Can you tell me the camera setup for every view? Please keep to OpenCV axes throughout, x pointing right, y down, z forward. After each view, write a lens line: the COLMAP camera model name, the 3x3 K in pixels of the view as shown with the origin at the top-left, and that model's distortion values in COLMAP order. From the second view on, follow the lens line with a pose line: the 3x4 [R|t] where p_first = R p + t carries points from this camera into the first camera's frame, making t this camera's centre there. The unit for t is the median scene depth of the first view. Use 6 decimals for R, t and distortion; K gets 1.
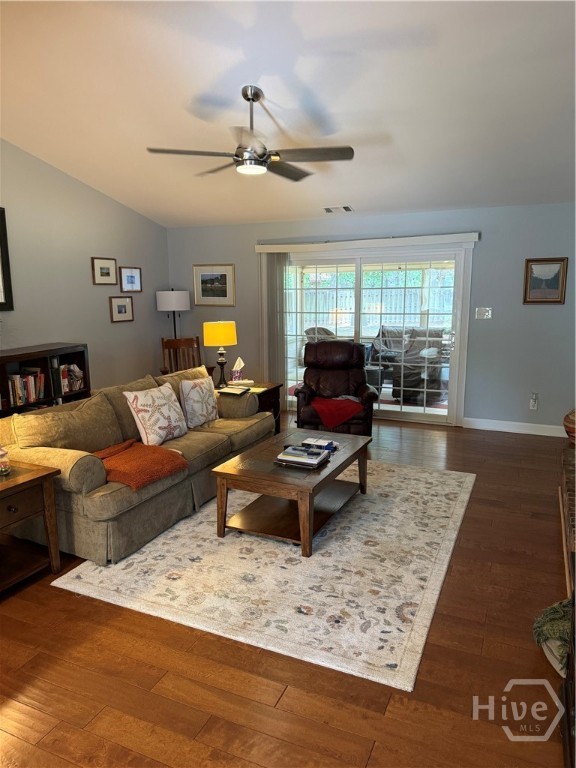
lens RADIAL K [[542.0, 0, 285.8], [0, 542.0, 386.3], [0, 0, 1]] dist [0.184450, -0.364751]
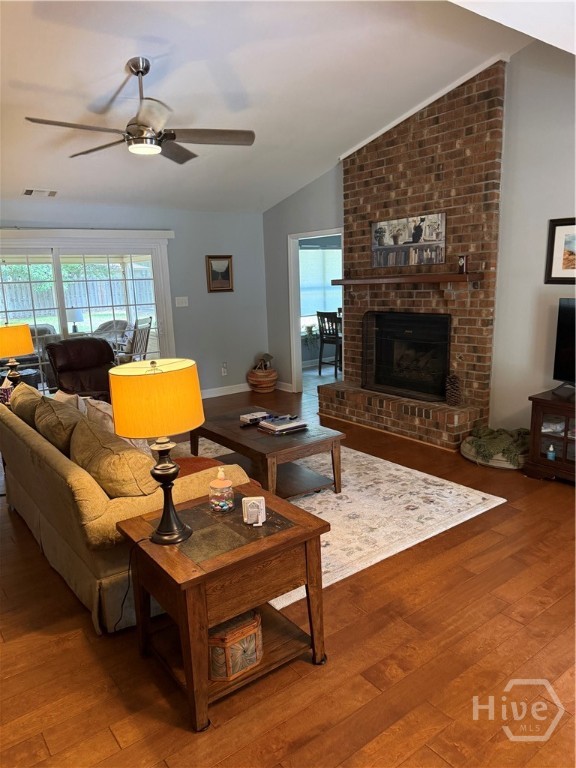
lens RADIAL K [[542.0, 0, 285.8], [0, 542.0, 386.3], [0, 0, 1]] dist [0.184450, -0.364751]
pose [[0.465719, -0.184270, 0.865535, -0.841027], [0.184913, 0.976753, 0.108451, -0.062521], [-0.865398, 0.109540, 0.488966, 0.392724]]
